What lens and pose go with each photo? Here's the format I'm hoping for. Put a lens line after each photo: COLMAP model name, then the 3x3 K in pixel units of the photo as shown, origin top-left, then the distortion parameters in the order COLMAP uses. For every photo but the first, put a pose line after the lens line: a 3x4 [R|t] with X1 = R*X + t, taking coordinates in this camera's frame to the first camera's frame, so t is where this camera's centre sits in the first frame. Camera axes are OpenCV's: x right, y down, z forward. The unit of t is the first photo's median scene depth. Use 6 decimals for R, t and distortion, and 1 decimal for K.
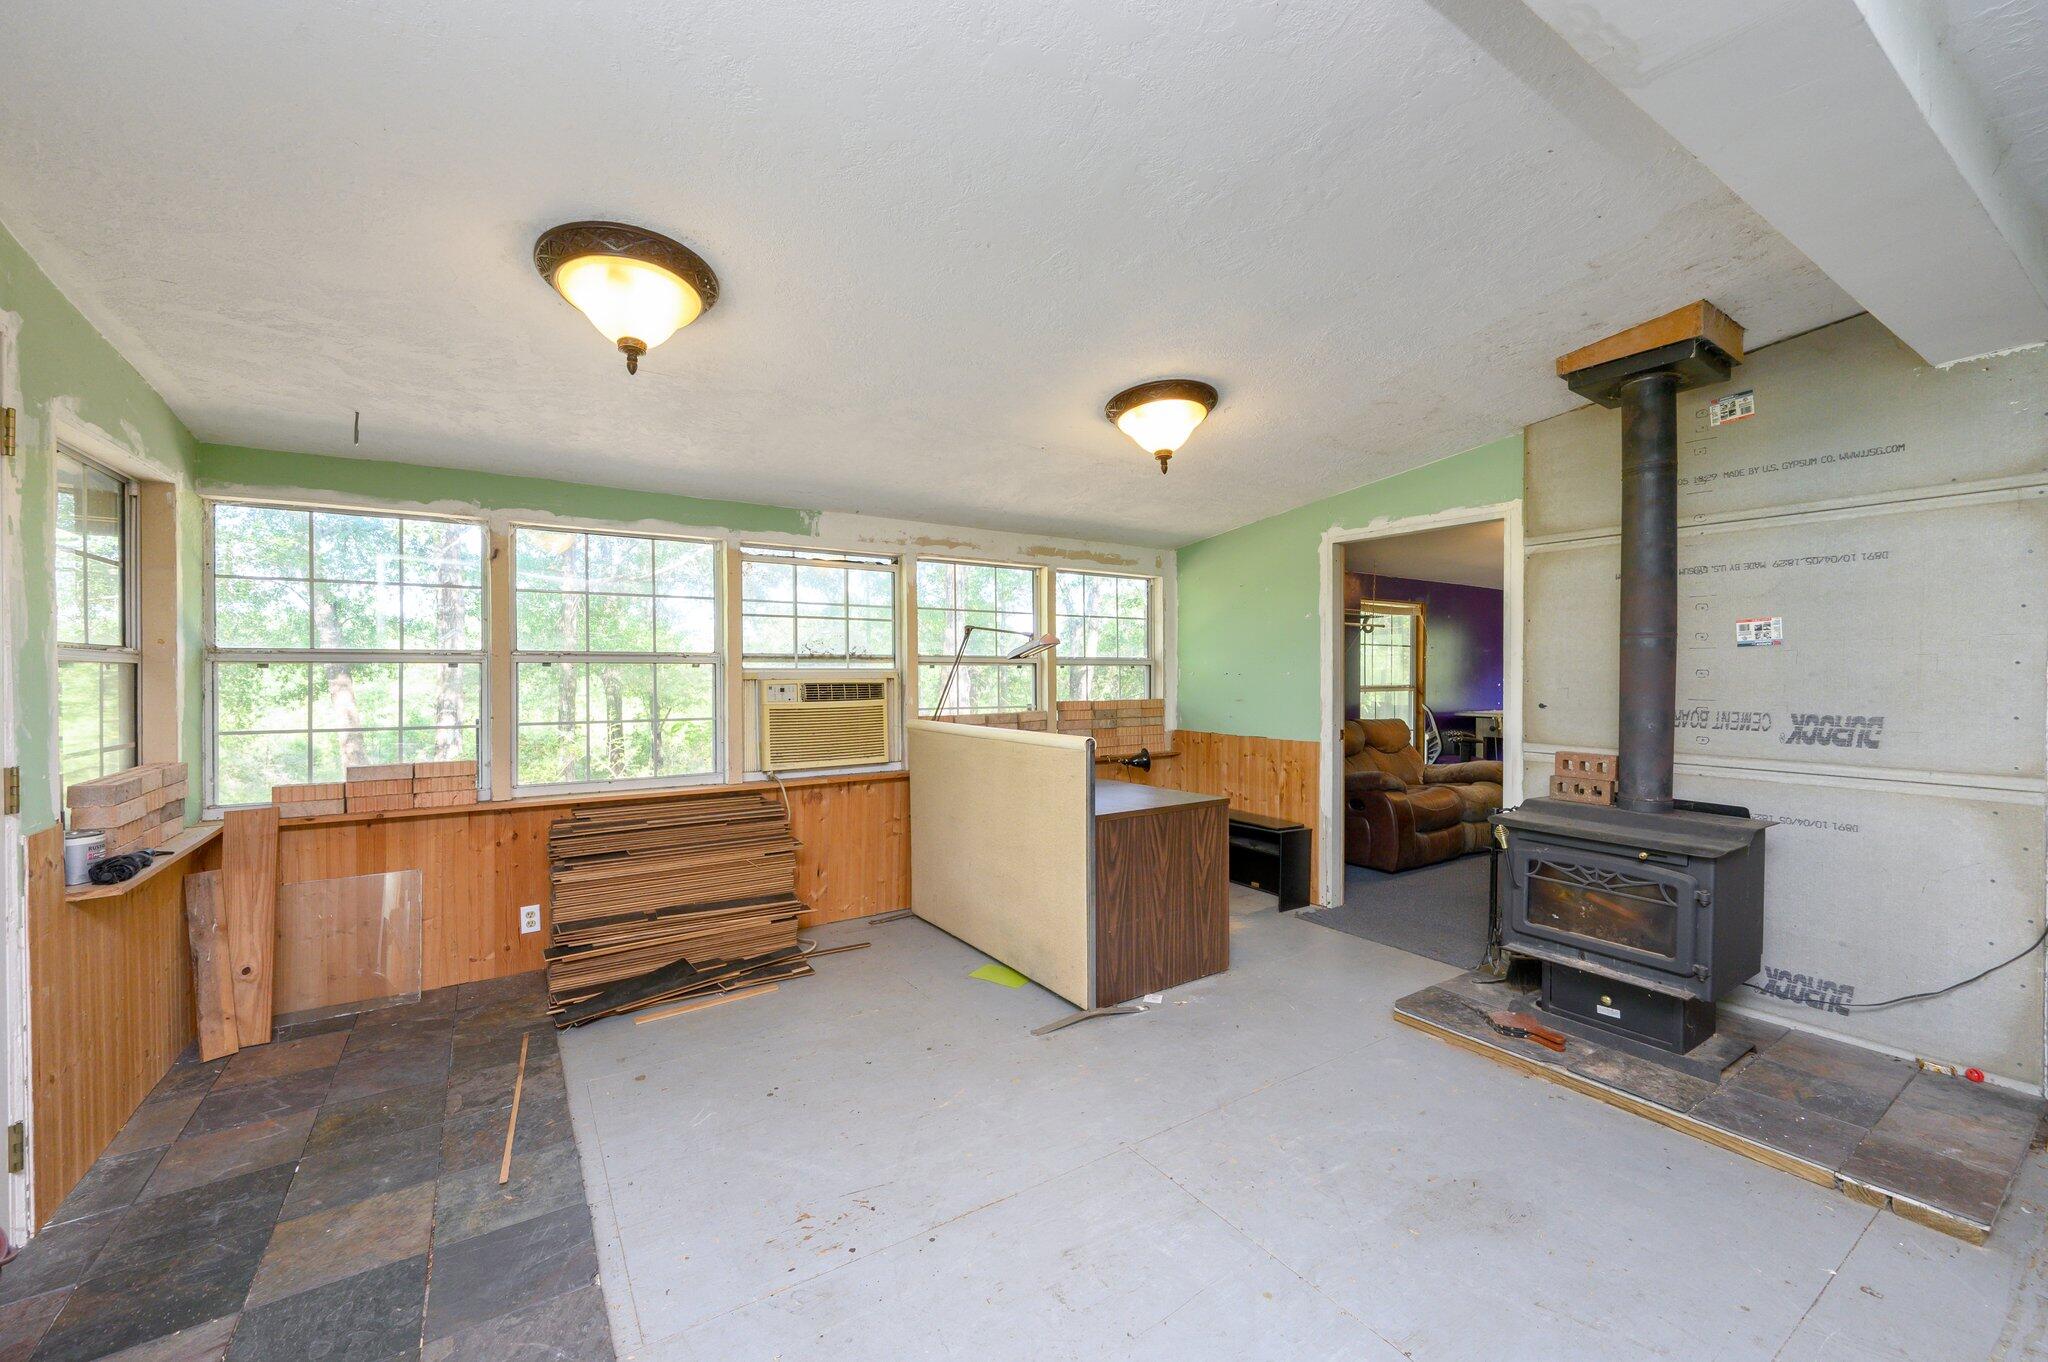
lens RADIAL K [[815.2, 0, 1051.3], [0, 815.2, 673.0], [0, 0, 1]] dist [0.001539, -0.000208]
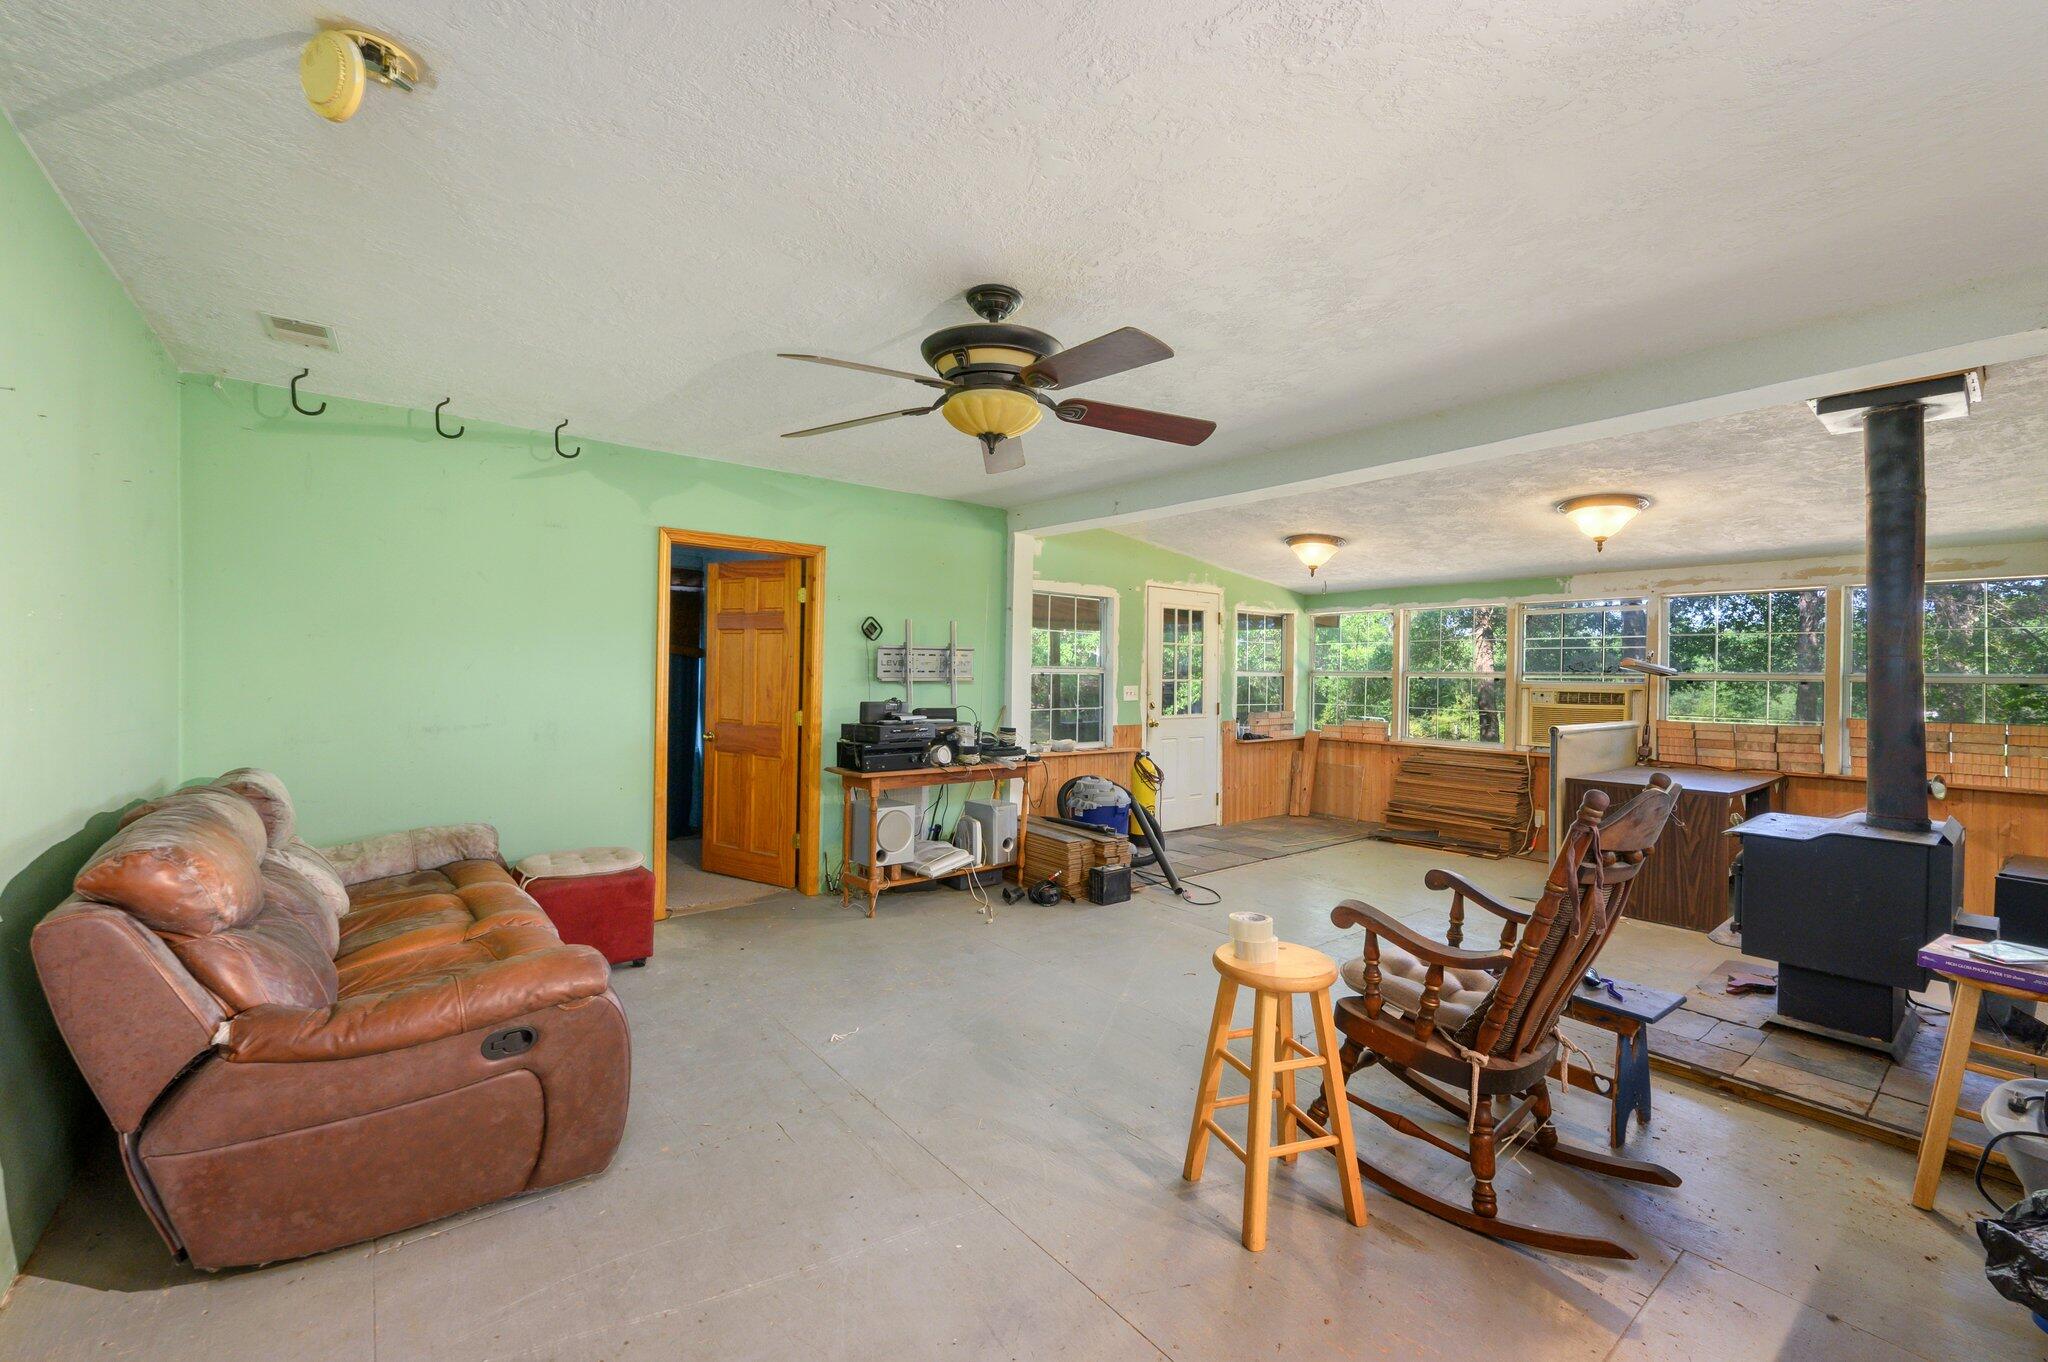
lens RADIAL K [[815.2, 0, 1009.2], [0, 815.2, 667.8], [0, 0, 1]] dist [0.001539, -0.000208]
pose [[0.070689, -0.004064, -0.997490, 1.466849], [-0.015297, 0.999870, -0.005158, -0.010145], [0.997381, 0.015623, 0.070617, -0.162811]]
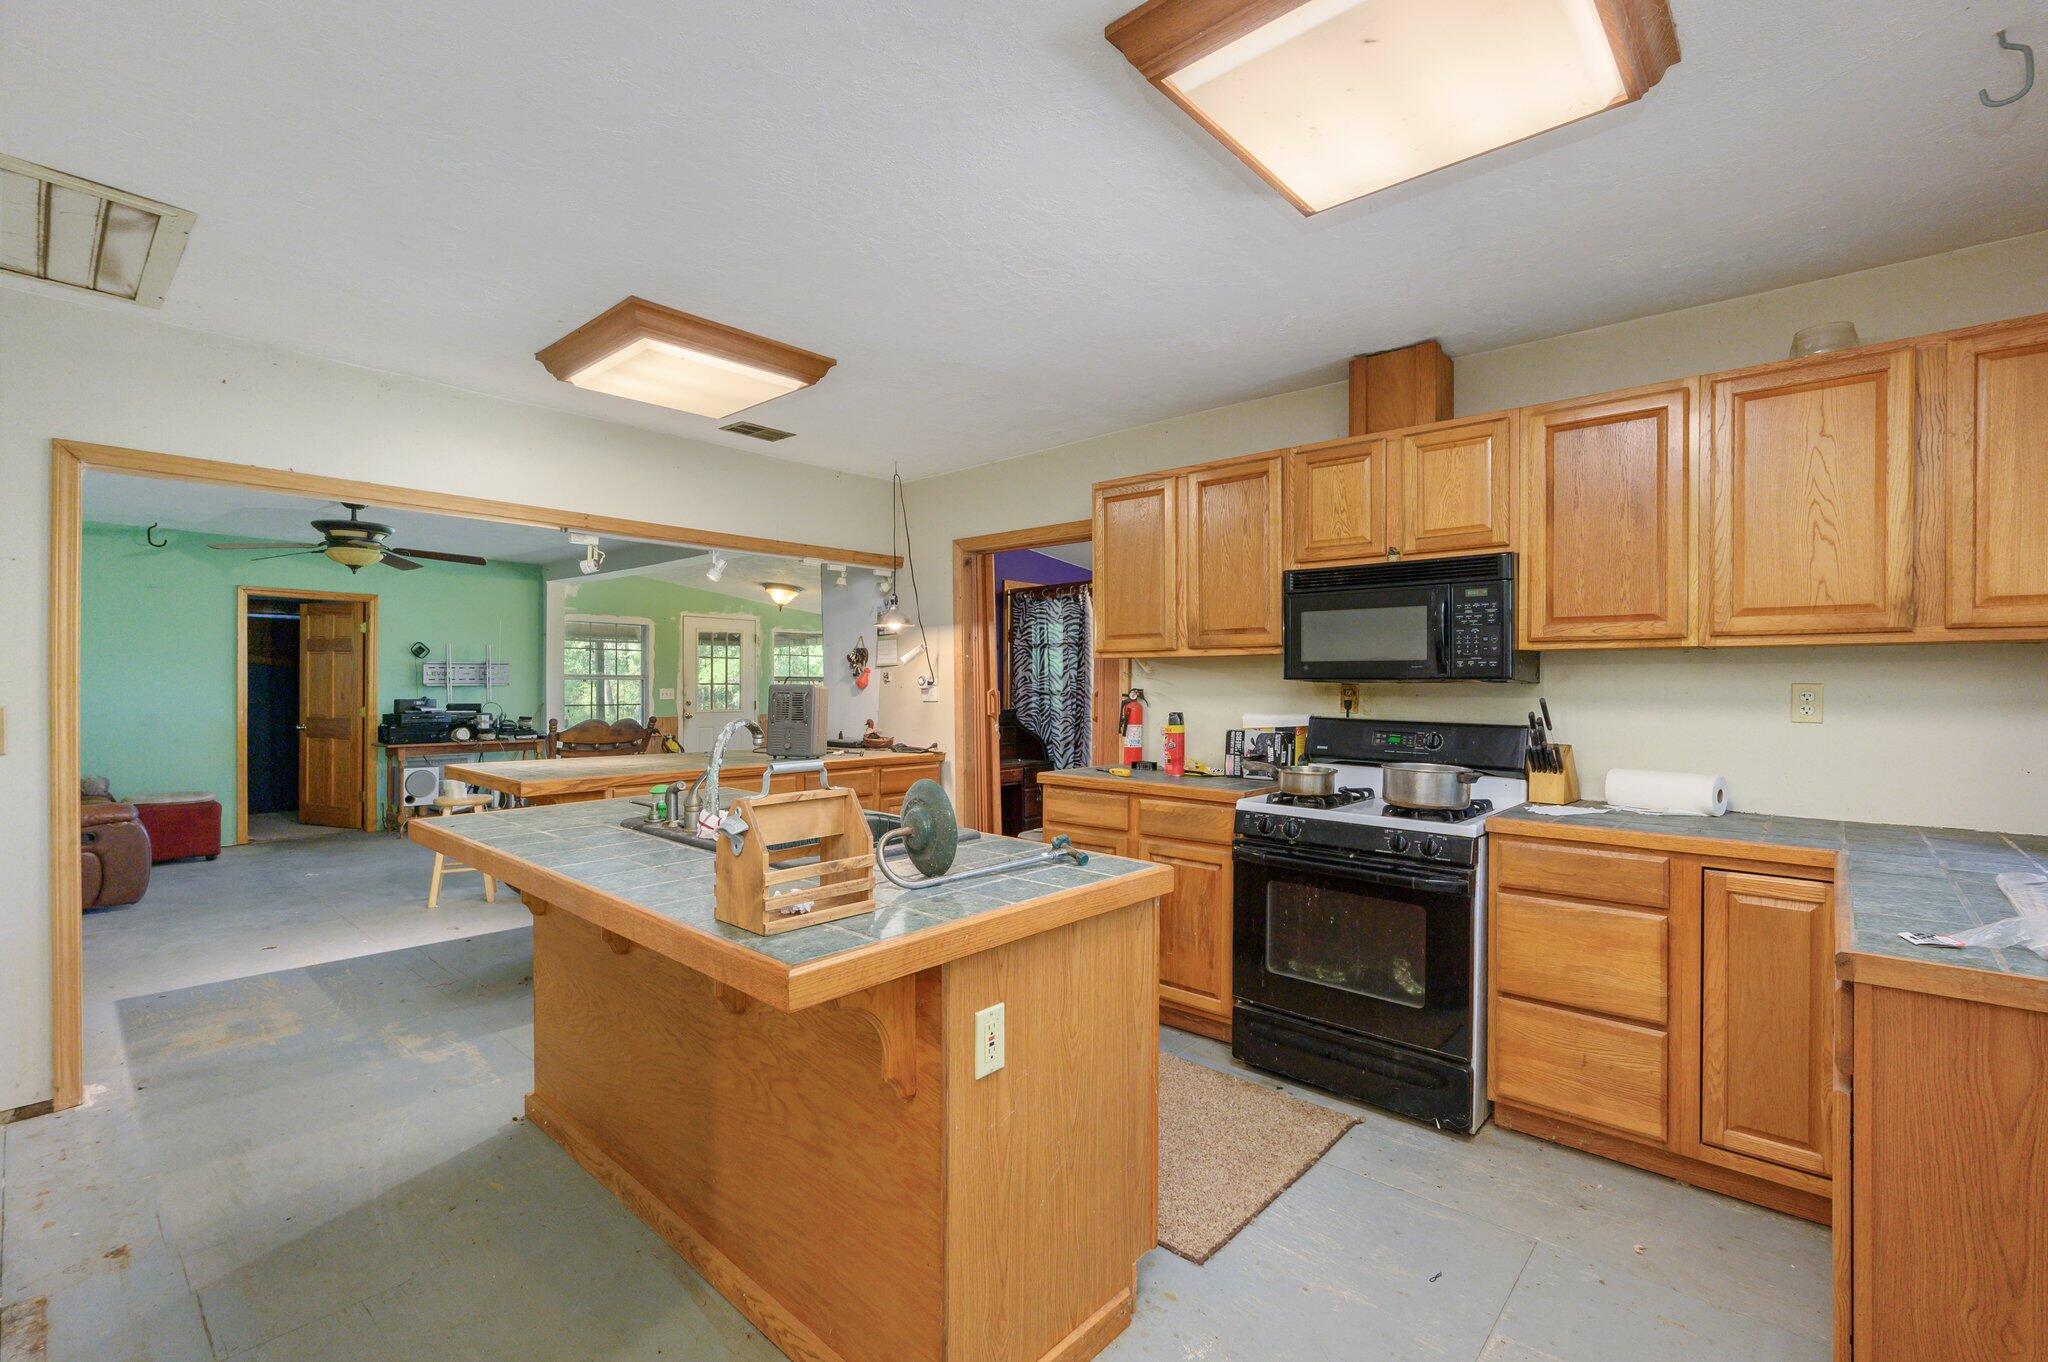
lens RADIAL K [[885.8, 0, 1017.8], [0, 885.8, 680.7], [0, 0, 1]] dist [-0.004123, 0.000149]
pose [[0.245846, -0.001965, -0.969307, 2.695803], [-0.004166, 0.999987, -0.003084, -0.003632], [0.969300, 0.004796, 0.245834, 0.695478]]
